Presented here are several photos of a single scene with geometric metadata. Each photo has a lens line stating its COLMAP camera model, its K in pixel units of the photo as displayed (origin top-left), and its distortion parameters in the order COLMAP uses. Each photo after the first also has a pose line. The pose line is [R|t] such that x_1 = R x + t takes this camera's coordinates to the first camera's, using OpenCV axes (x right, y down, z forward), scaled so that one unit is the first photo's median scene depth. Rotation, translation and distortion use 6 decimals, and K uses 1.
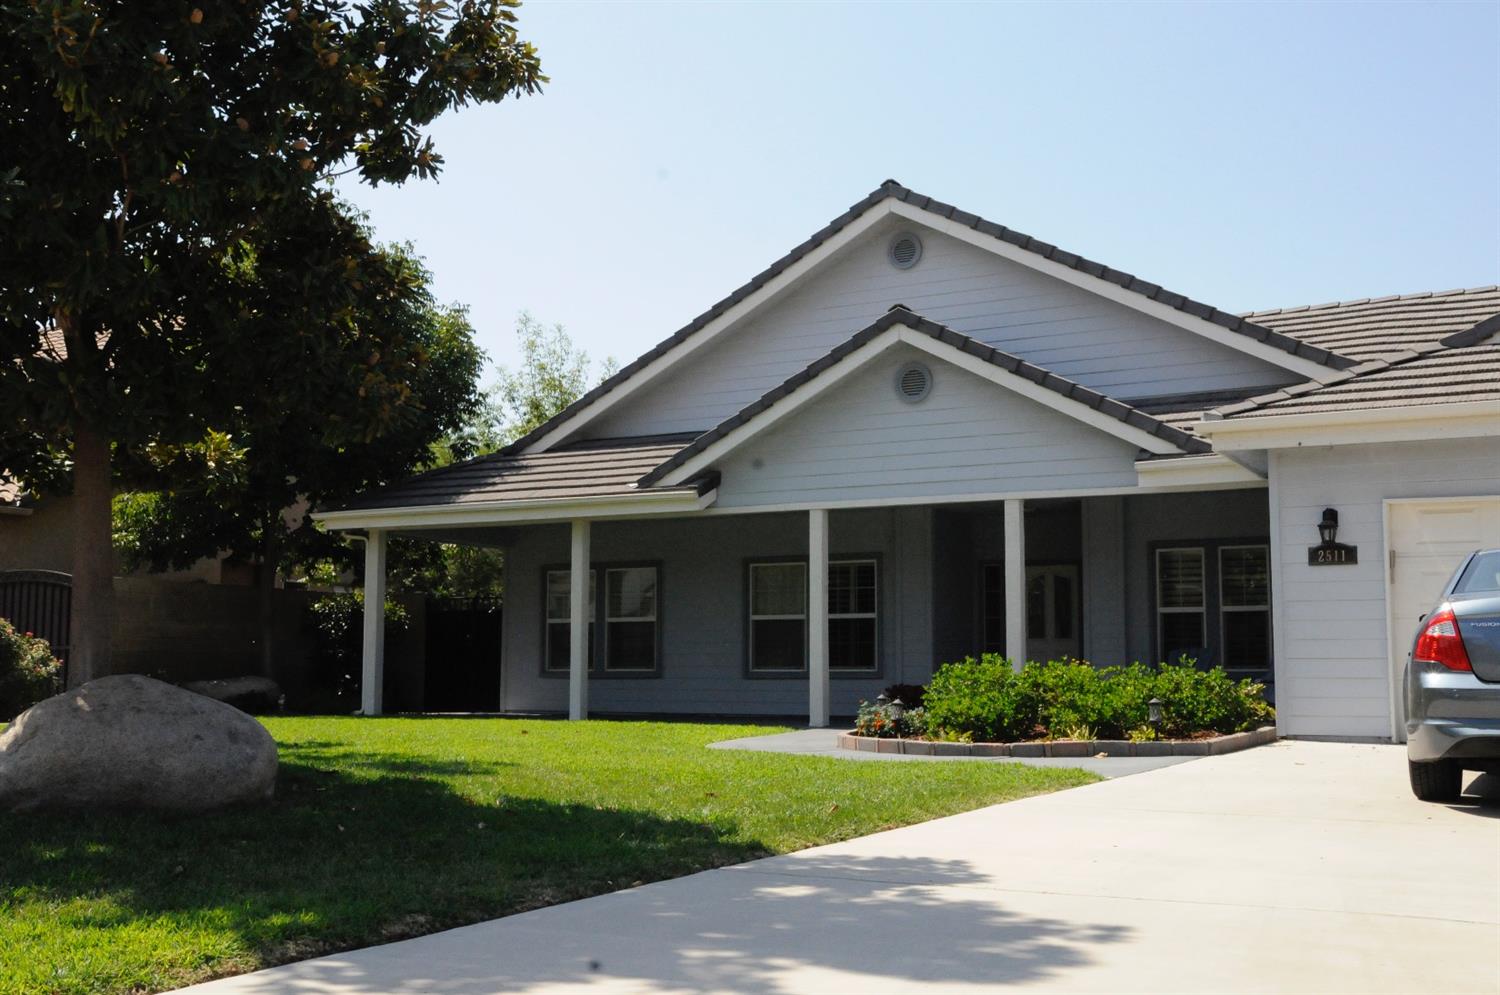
lens RADIAL K [[1660.9, 0, 729.5], [0, 1660.9, 522.9], [0, 0, 1]] dist [0.003937, -0.001645]
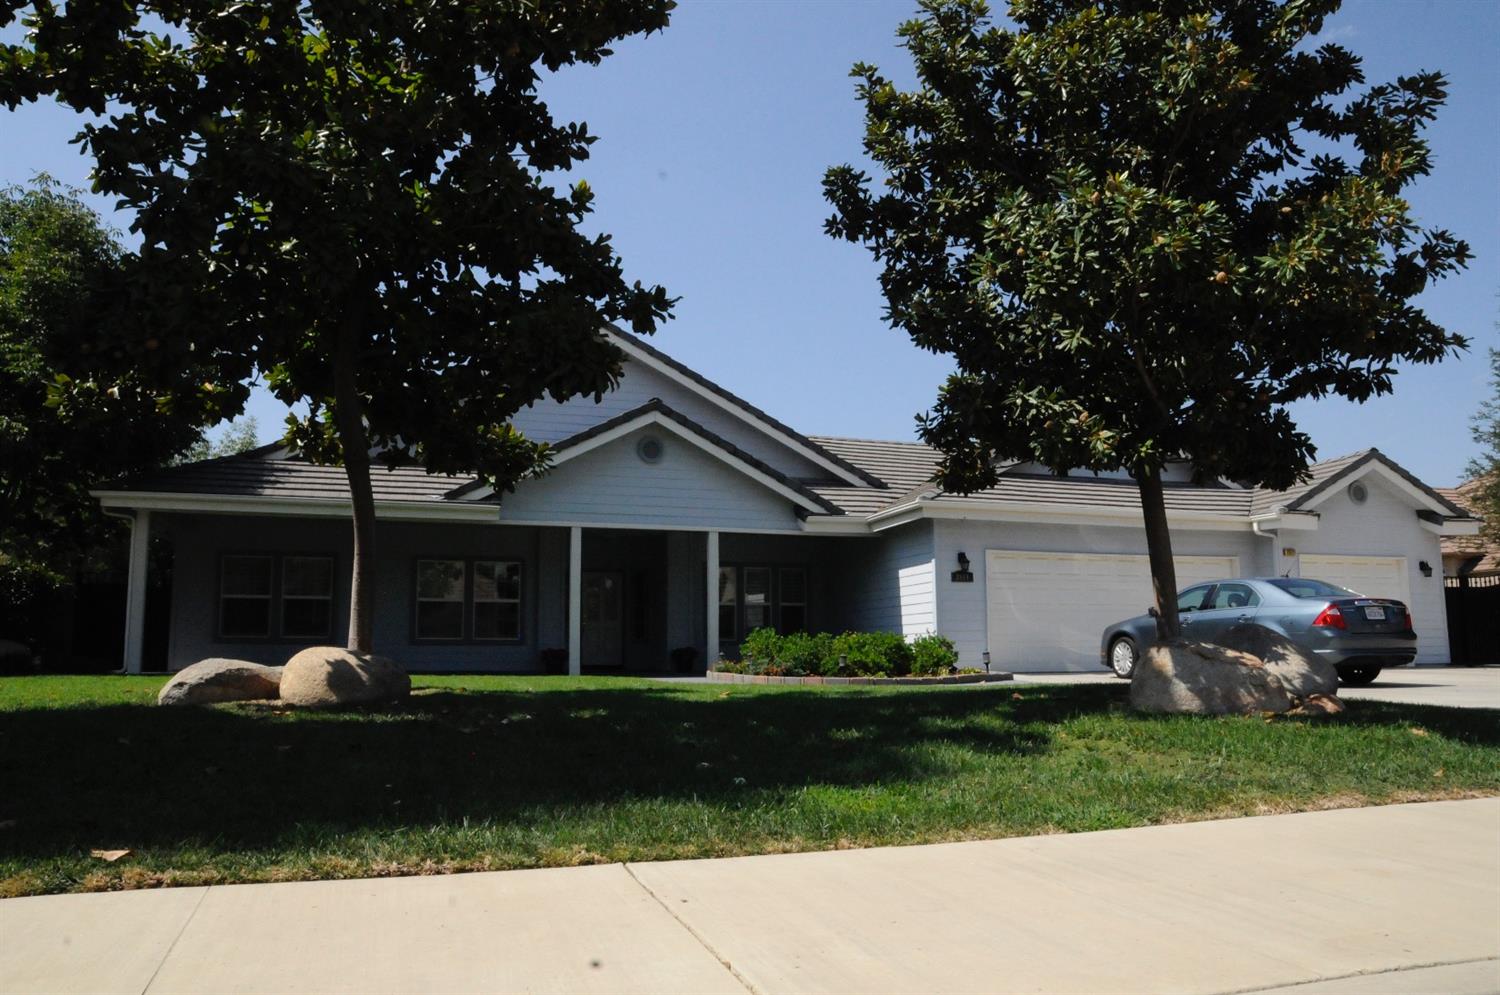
lens RADIAL K [[1091.7, 0, 740.7], [0, 1091.7, 519.3], [0, 0, 1]] dist [-0.134999, 0.111885]
pose [[0.663080, 0.079796, 0.744283, -0.575932], [-0.062243, 0.996736, -0.051410, 0.025949], [-0.745956, -0.012237, 0.665882, 0.273050]]
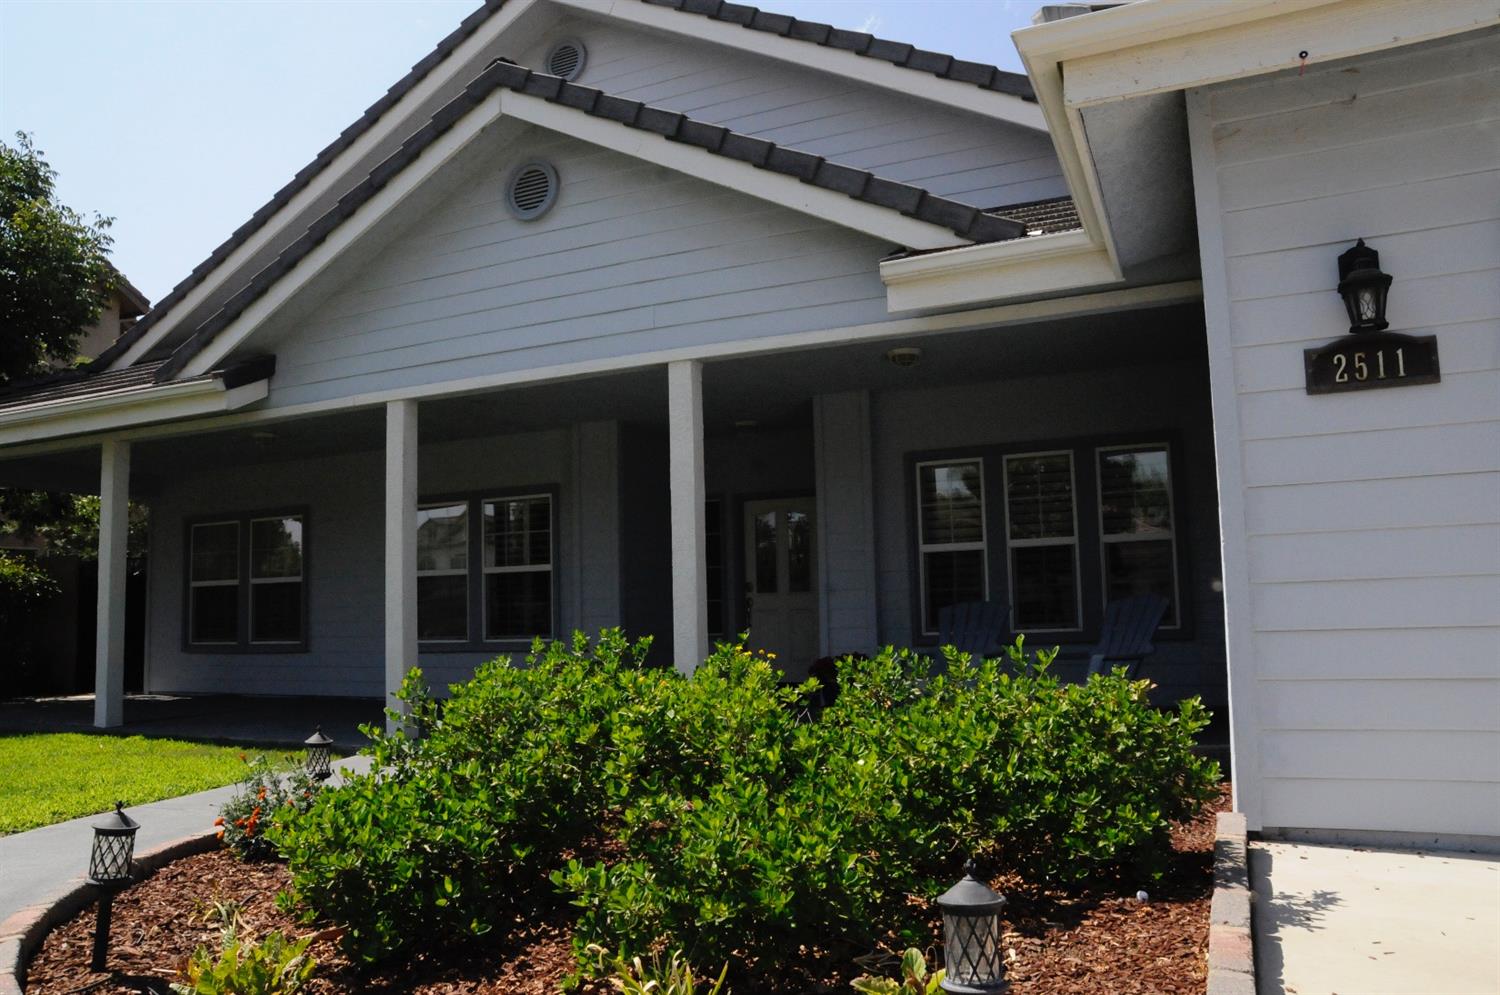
lens RADIAL K [[1091.7, 0, 740.7], [0, 1091.7, 519.3], [0, 0, 1]] dist [-0.134999, 0.111885]
pose [[0.994618, -0.019052, 0.101842, 0.146127], [0.018844, 0.999818, 0.003003, 0.040184], [-0.101880, -0.001068, 0.994796, 0.591715]]
